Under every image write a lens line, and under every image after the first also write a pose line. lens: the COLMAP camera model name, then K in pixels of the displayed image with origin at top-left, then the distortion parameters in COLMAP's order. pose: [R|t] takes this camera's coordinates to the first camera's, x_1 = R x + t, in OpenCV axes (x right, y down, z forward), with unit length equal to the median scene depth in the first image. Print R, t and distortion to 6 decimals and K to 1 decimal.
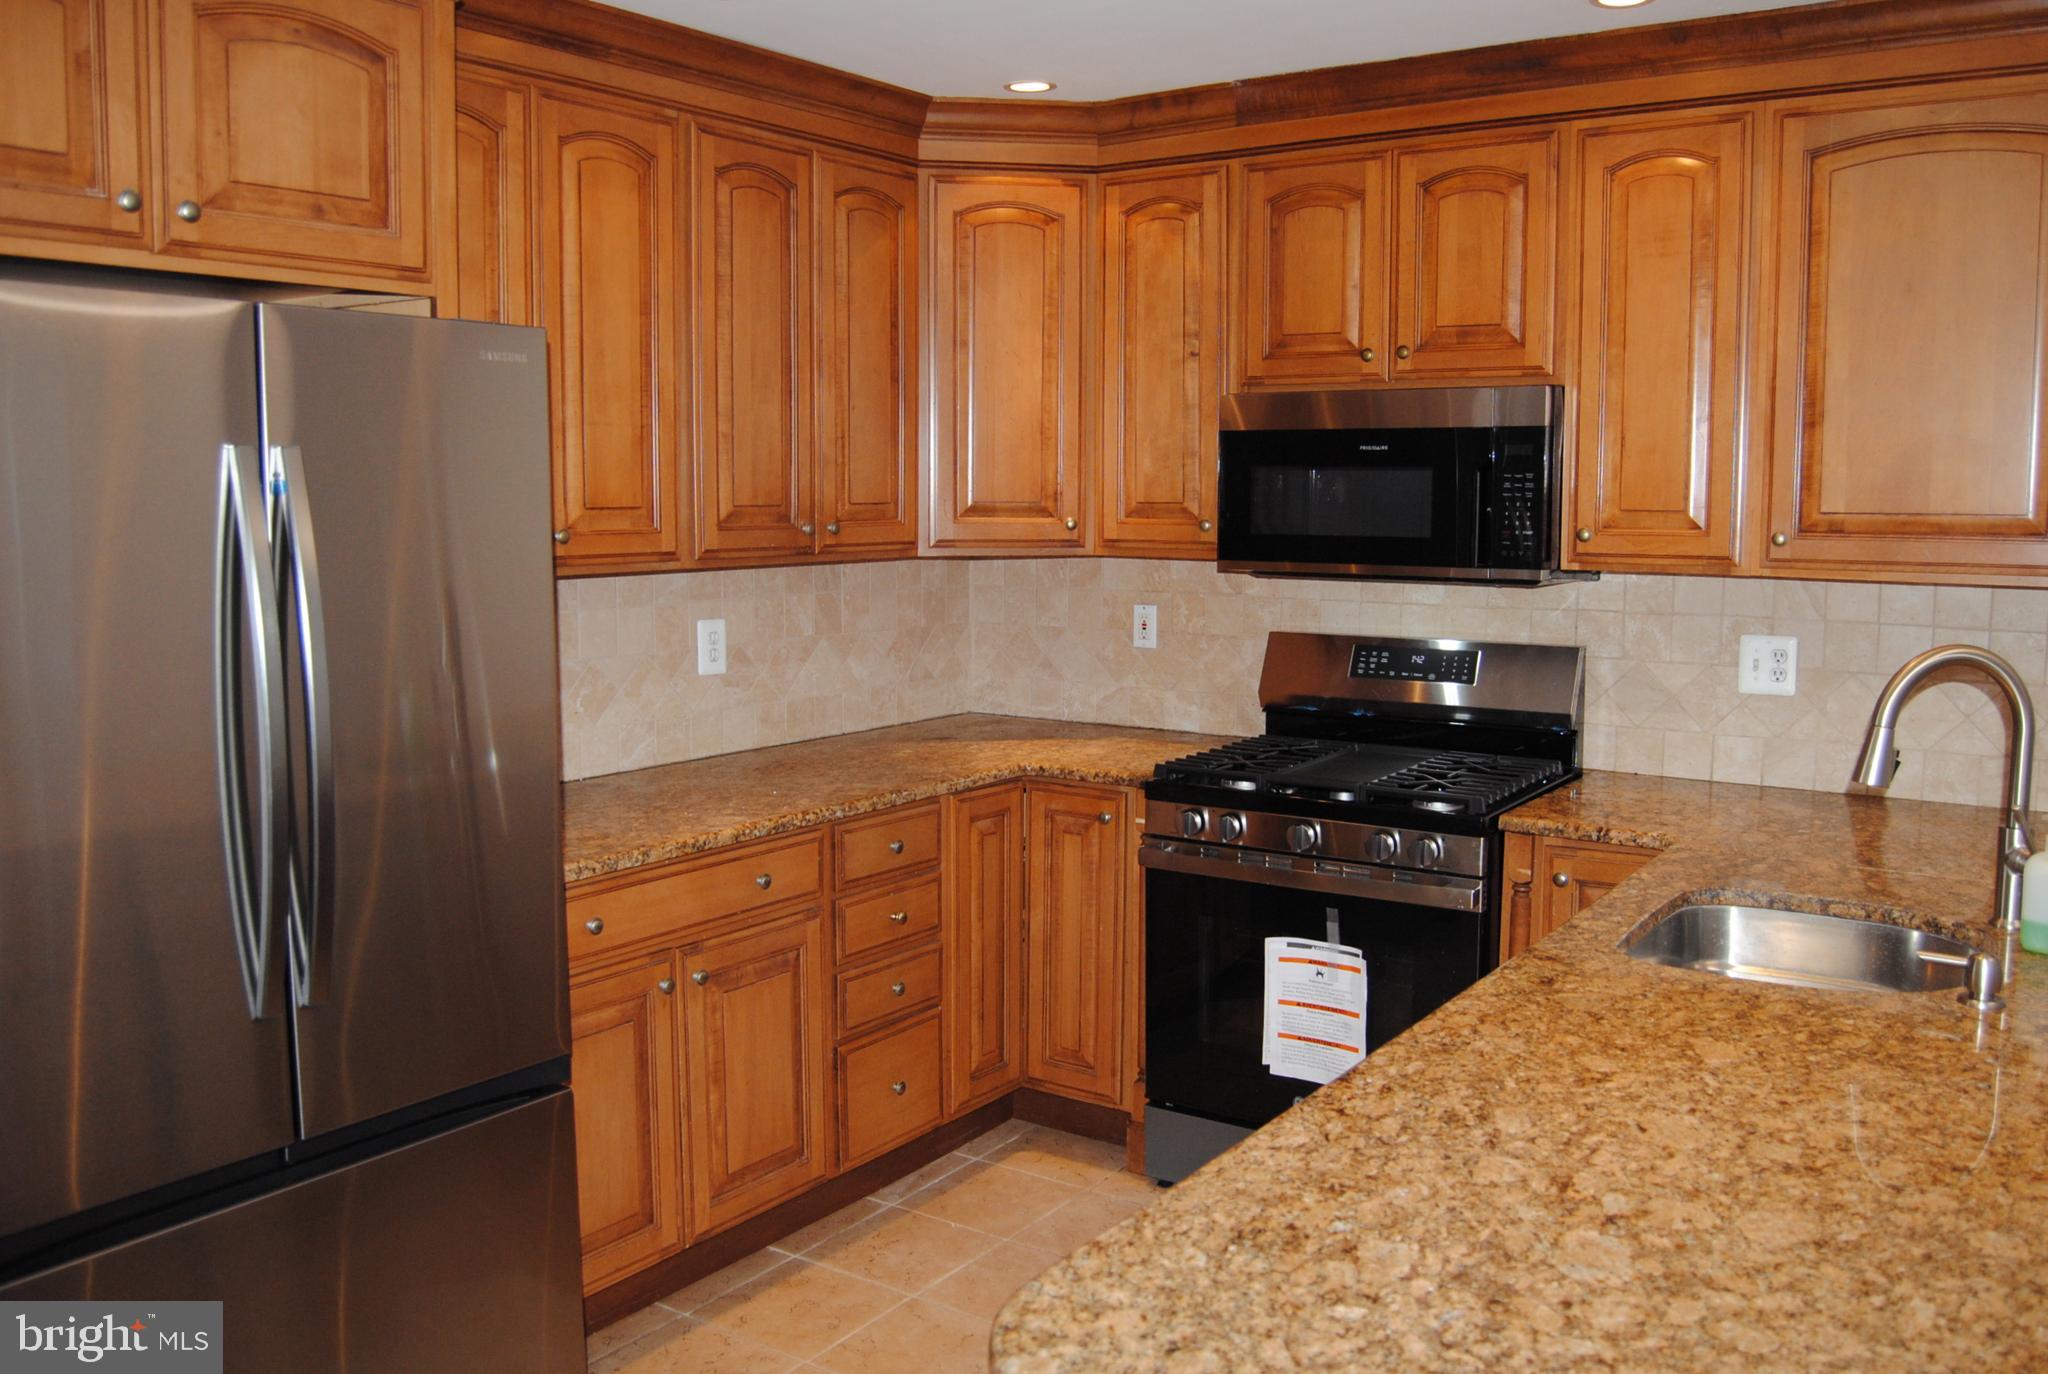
lens RADIAL K [[1702.8, 0, 1040.8], [0, 1702.8, 677.3], [0, 0, 1]] dist [-0.077402, 0.012251]
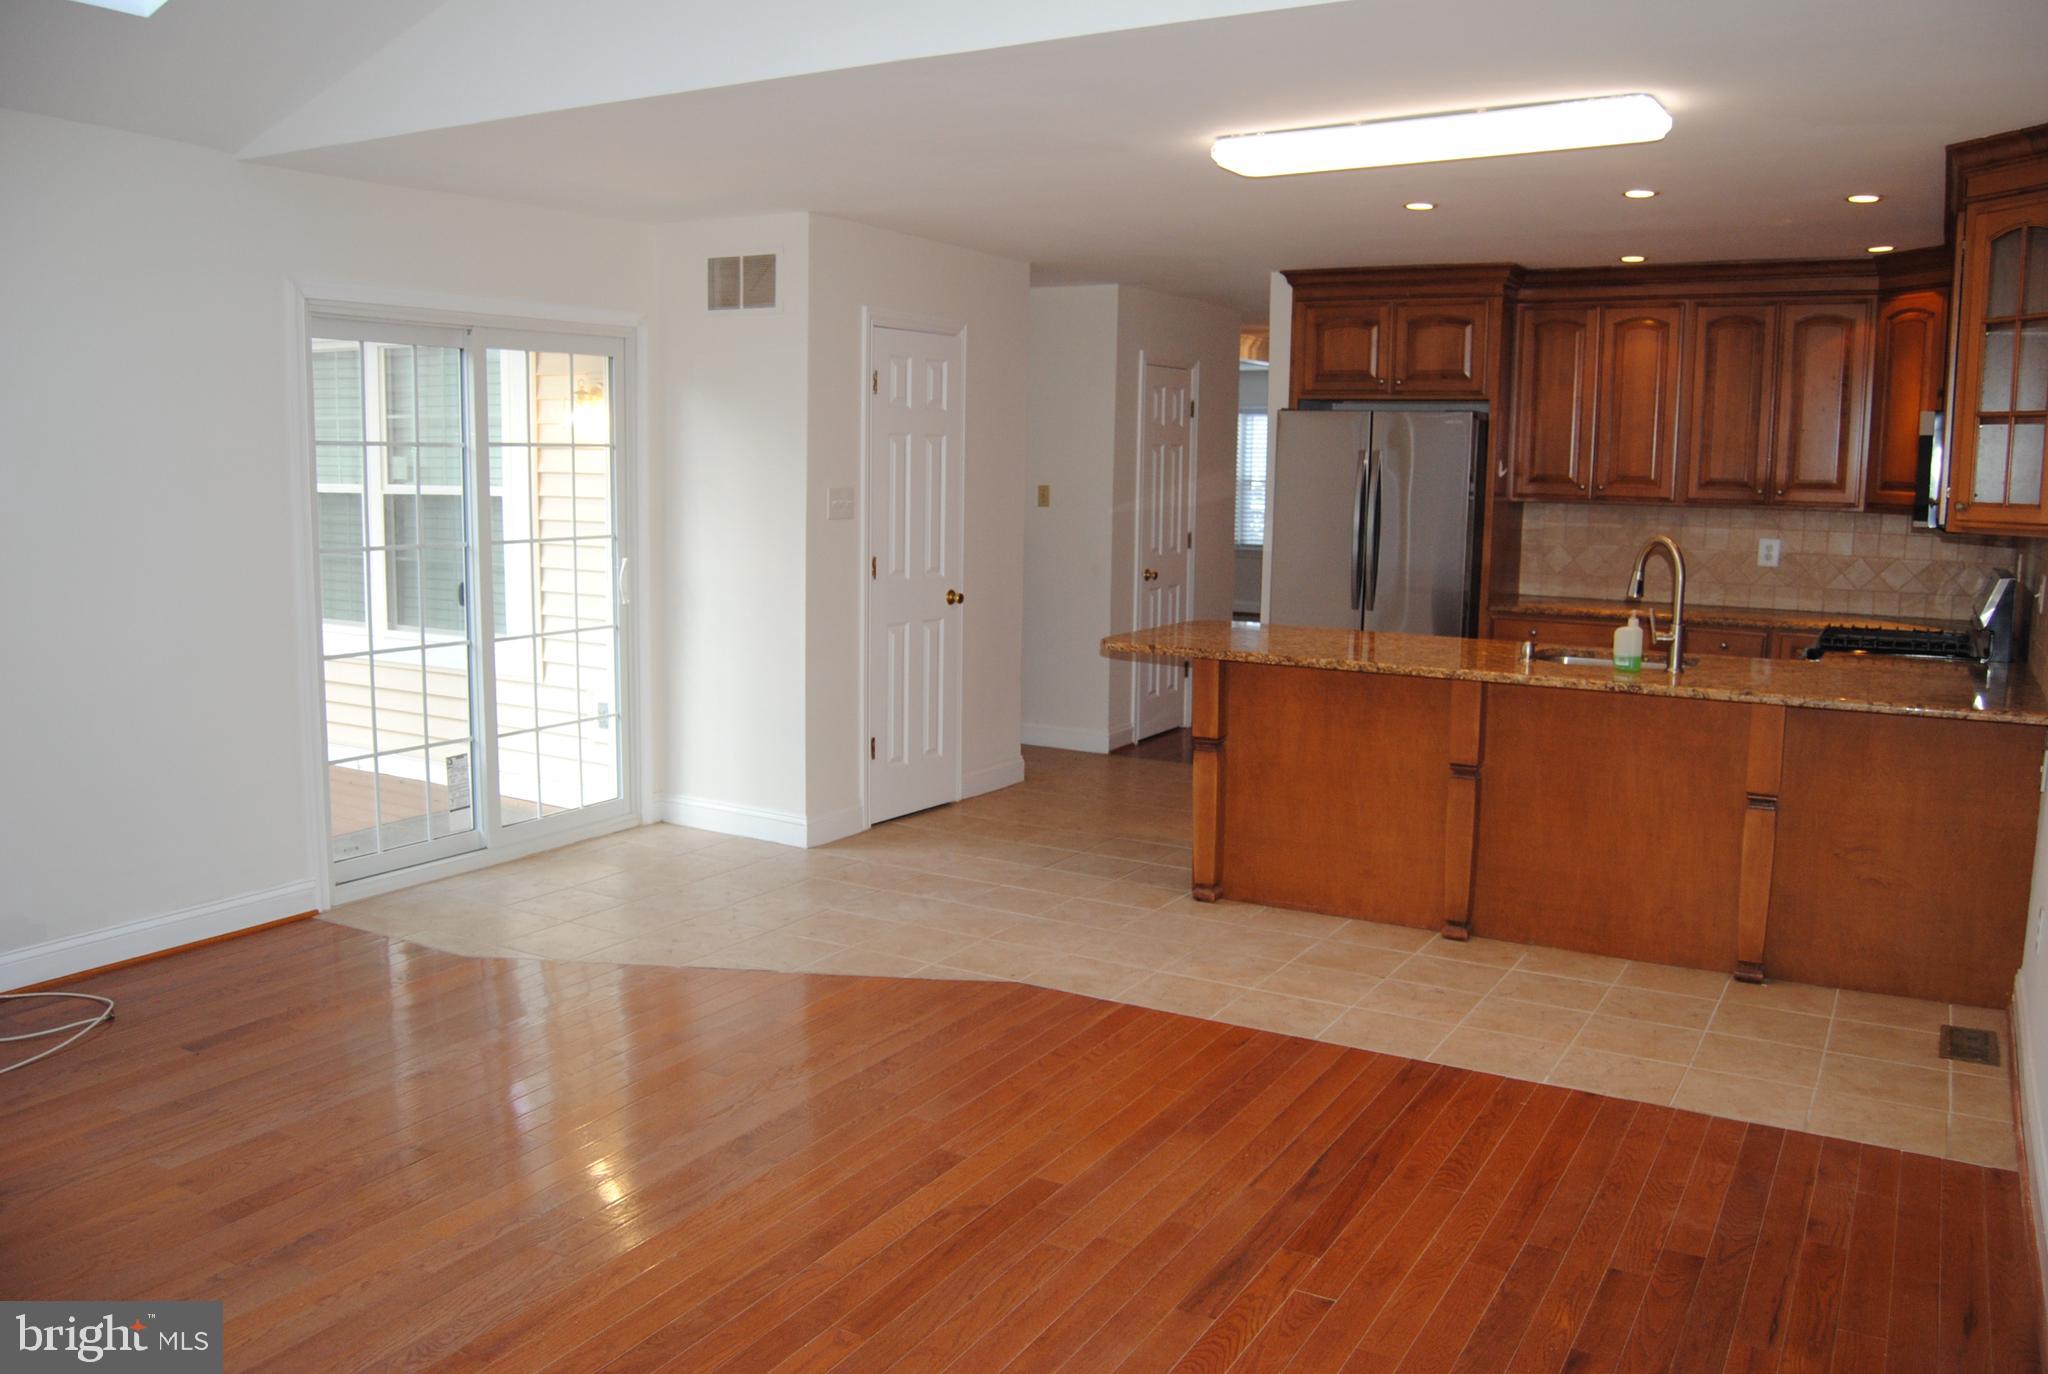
lens RADIAL K [[1616.1, 0, 1038.4], [0, 1616.1, 682.2], [0, 0, 1]] dist [-0.090673, 0.036705]
pose [[0.083219, 0.133906, -0.987494, 1.784746], [-0.123884, 0.984634, 0.123079, 0.009605], [0.988801, 0.112092, 0.098529, 0.001954]]
